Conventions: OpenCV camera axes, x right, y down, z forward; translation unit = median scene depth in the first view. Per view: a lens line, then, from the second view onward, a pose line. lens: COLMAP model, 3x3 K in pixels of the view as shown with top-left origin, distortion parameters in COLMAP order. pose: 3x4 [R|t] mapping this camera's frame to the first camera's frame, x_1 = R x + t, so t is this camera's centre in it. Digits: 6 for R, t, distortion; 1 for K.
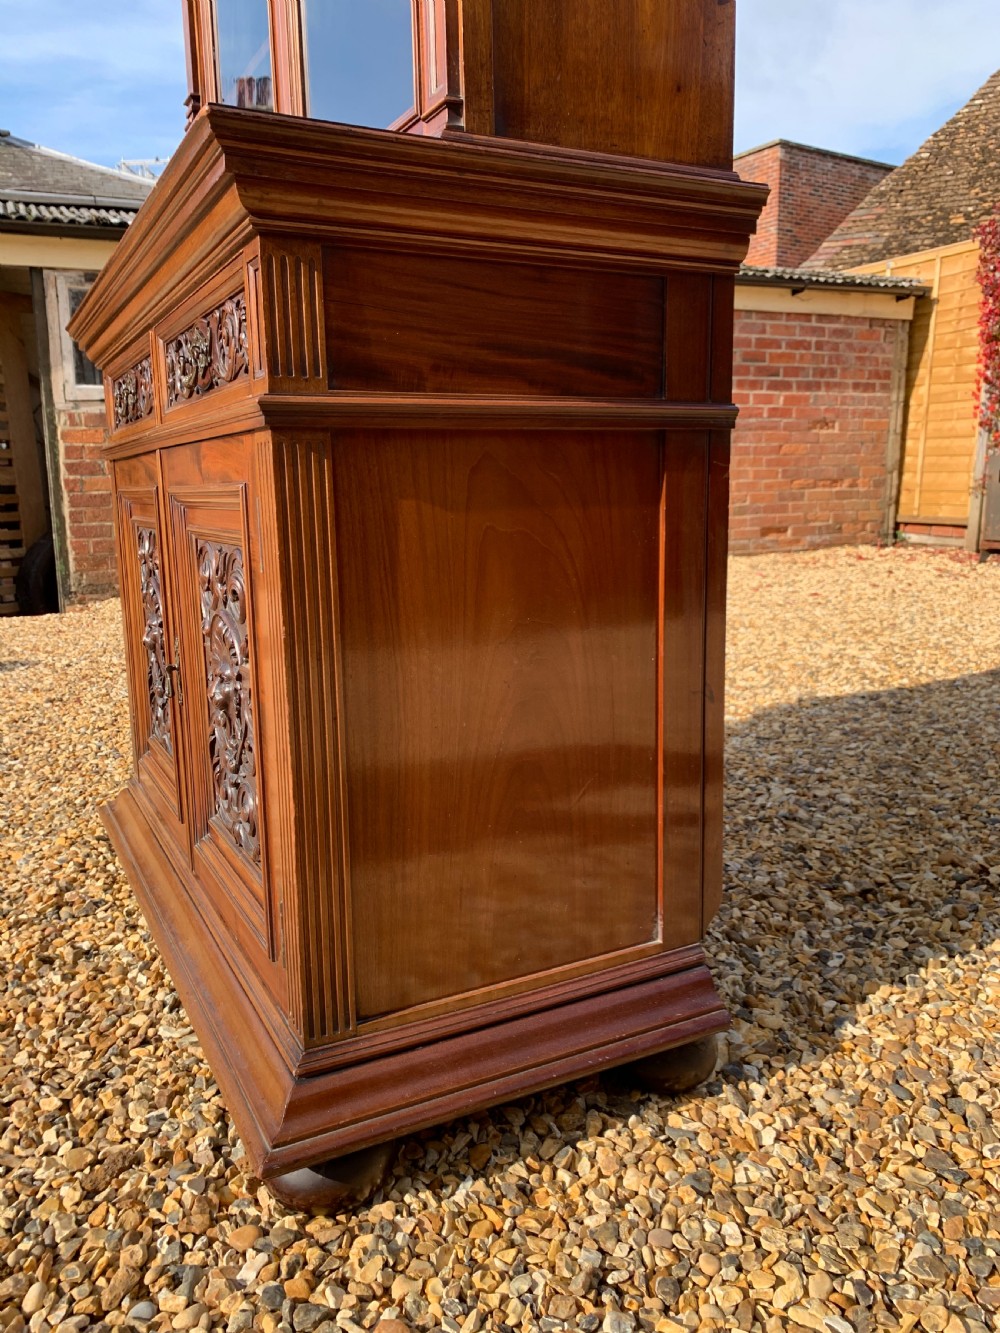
lens RADIAL K [[1015.5, 0, 495.5], [0, 1015.5, 661.4], [0, 0, 1]] dist [0.001174, -0.013080]
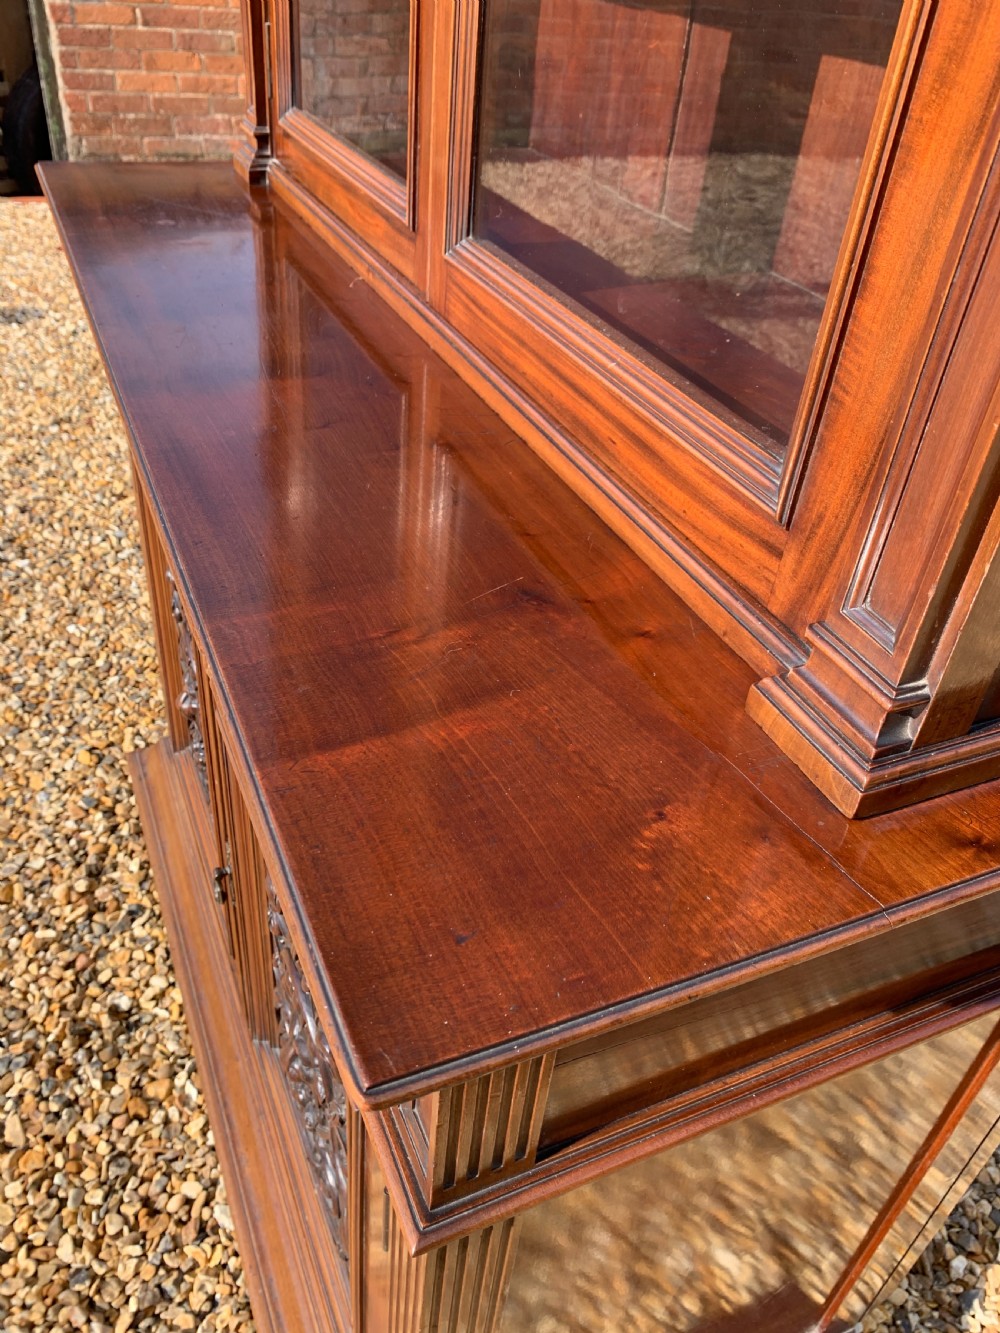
lens RADIAL K [[1015.5, 0, 495.5], [0, 1015.5, 661.4], [0, 0, 1]] dist [0.001174, -0.013080]
pose [[0.993259, 0.115641, 0.008003, -0.097074], [-0.106740, 0.885514, 0.452186, -0.326013], [0.045204, -0.449992, 0.891888, 0.280761]]
